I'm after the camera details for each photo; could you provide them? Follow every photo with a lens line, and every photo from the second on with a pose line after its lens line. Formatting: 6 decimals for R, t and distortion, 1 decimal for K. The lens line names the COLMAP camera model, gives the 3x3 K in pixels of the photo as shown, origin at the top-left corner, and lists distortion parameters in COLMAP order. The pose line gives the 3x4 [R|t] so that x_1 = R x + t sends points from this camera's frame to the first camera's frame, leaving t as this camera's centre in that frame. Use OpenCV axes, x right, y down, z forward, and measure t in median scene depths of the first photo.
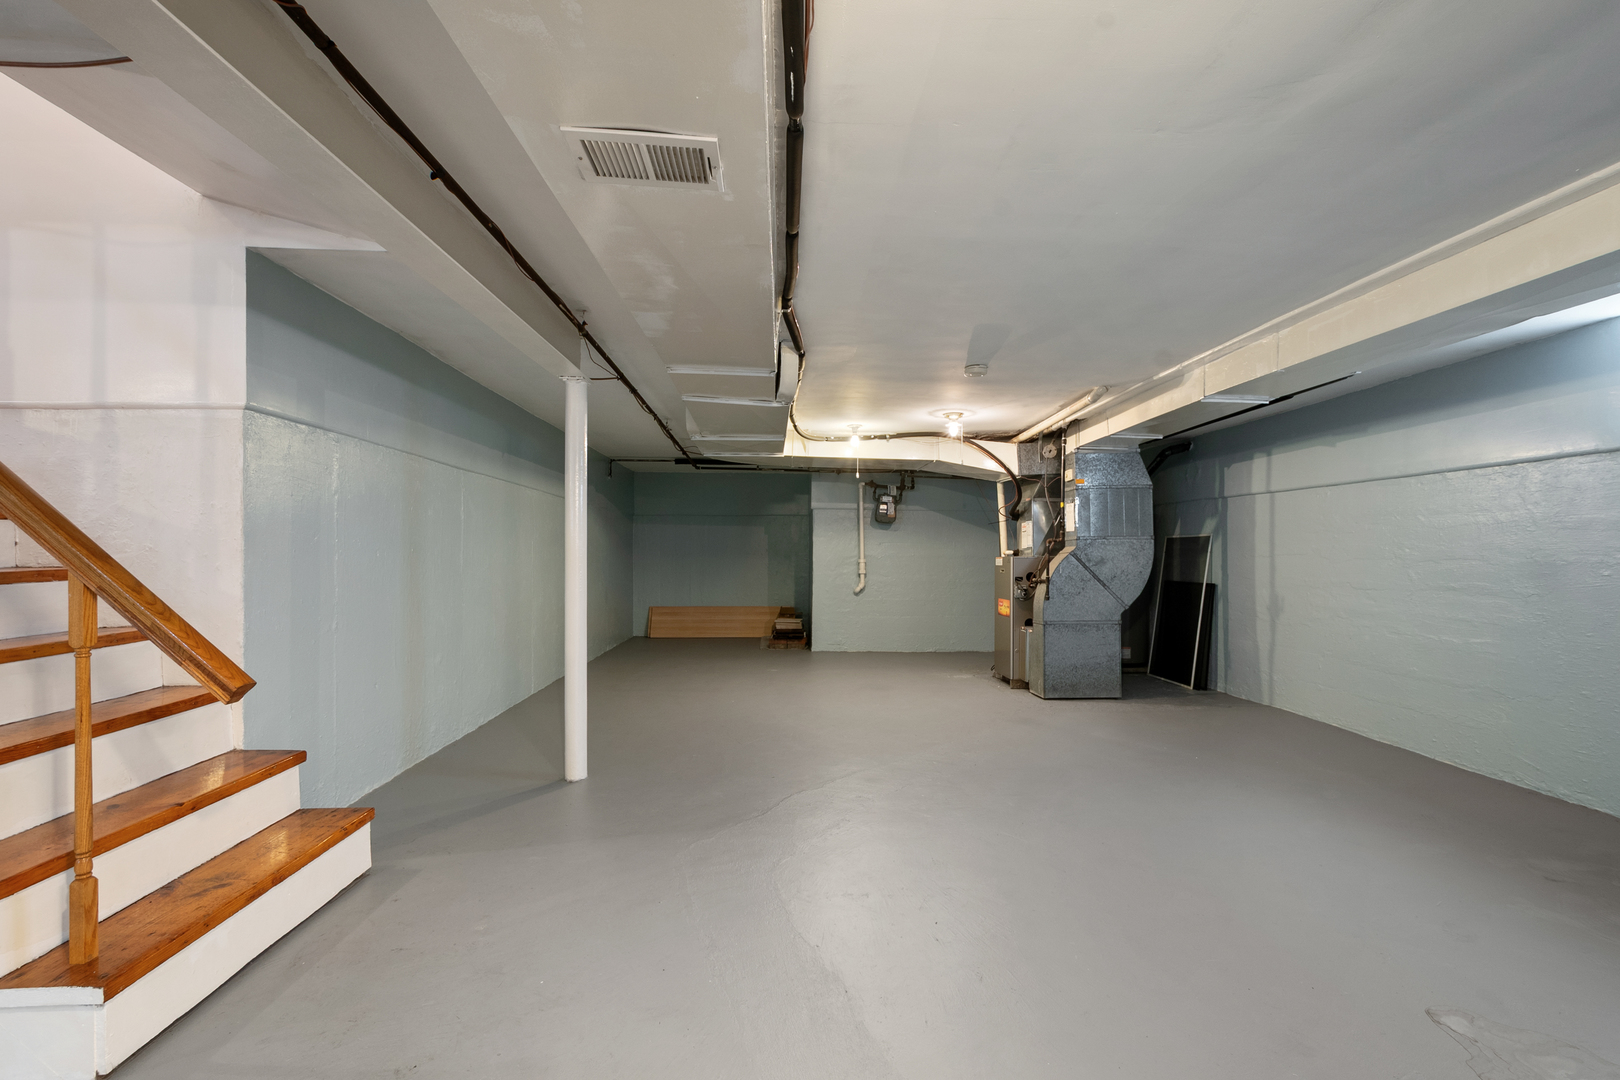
lens RADIAL K [[711.4, 0, 809.4], [0, 711.4, 558.5], [0, 0, 1]] dist [0.000812, -0.000012]
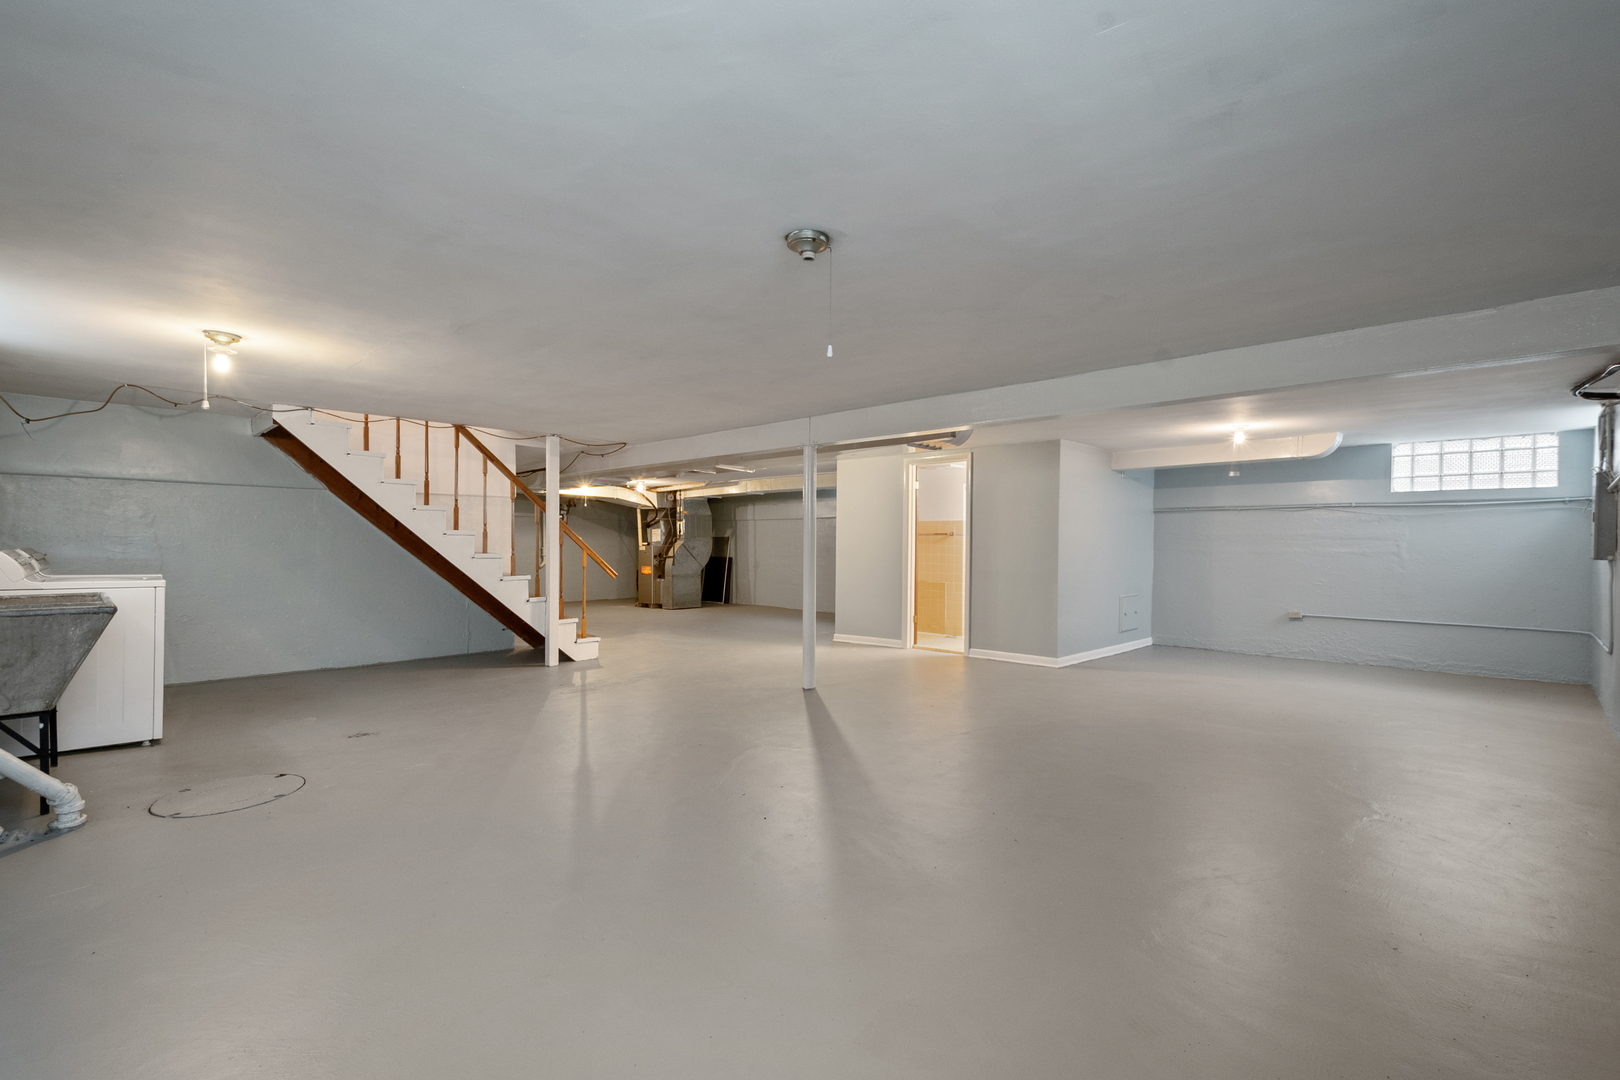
lens RADIAL K [[711.4, 0, 809.4], [0, 711.4, 558.5], [0, 0, 1]] dist [0.000812, -0.000012]
pose [[0.747849, -0.012991, 0.663742, -0.793331], [0.005680, 0.999897, 0.013171, 0.010261], [-0.663844, -0.006080, 0.747846, -0.915253]]
